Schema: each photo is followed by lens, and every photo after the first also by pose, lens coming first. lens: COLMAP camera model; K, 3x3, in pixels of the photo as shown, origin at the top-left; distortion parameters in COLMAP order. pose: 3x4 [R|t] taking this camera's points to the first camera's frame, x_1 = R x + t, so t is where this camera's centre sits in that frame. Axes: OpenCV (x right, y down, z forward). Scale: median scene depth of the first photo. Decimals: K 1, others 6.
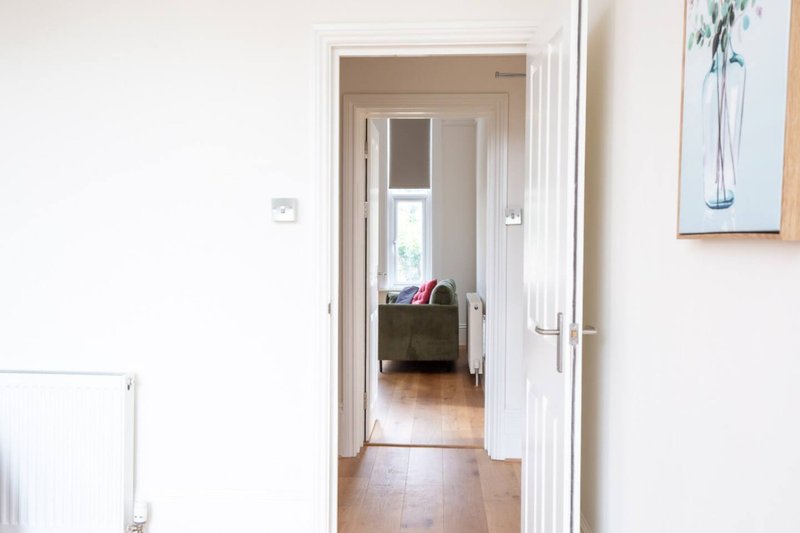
lens RADIAL K [[591.3, 0, 400.0], [0, 591.3, 266.5], [0, 0, 1]] dist [-0.010513, -0.003313]
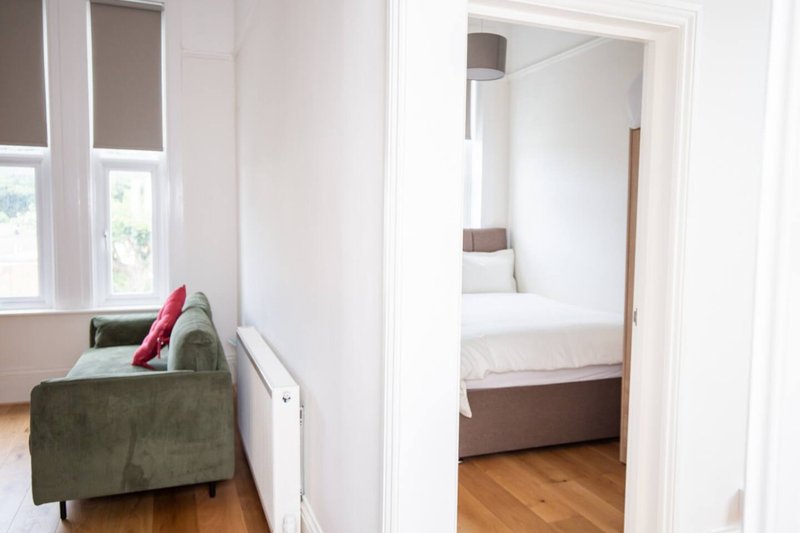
lens RADIAL K [[591.3, 0, 400.0], [0, 591.3, 266.5], [0, 0, 1]] dist [-0.010513, -0.003313]
pose [[0.906795, -0.021198, 0.421039, 0.018181], [0.008625, 0.999459, 0.031745, -0.037246], [-0.421484, -0.025155, 0.906487, 0.478473]]
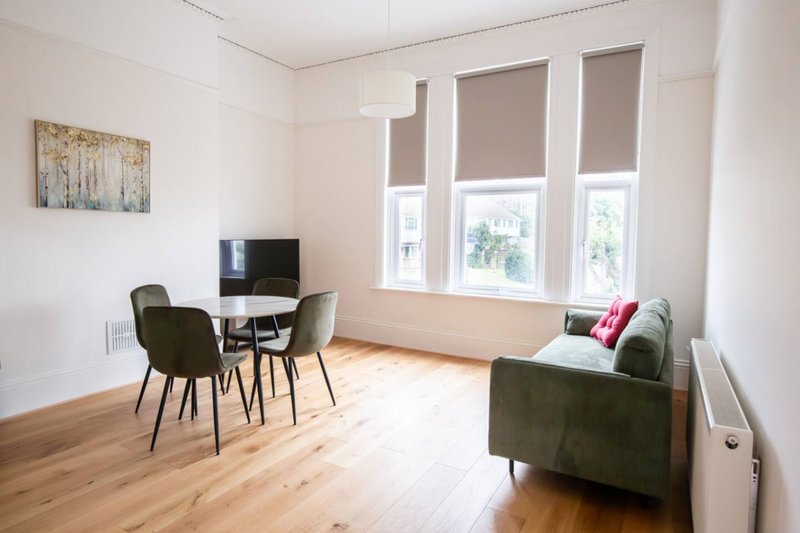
lens RADIAL K [[458.9, 0, 400.0], [0, 458.9, 266.5], [0, 0, 1]] dist [-0.005983, -0.001268]
pose [[0.903398, 0.040350, -0.426901, 0.053386], [-0.031496, 0.999118, 0.027785, -0.030910], [0.427645, -0.011655, 0.903872, 0.572858]]
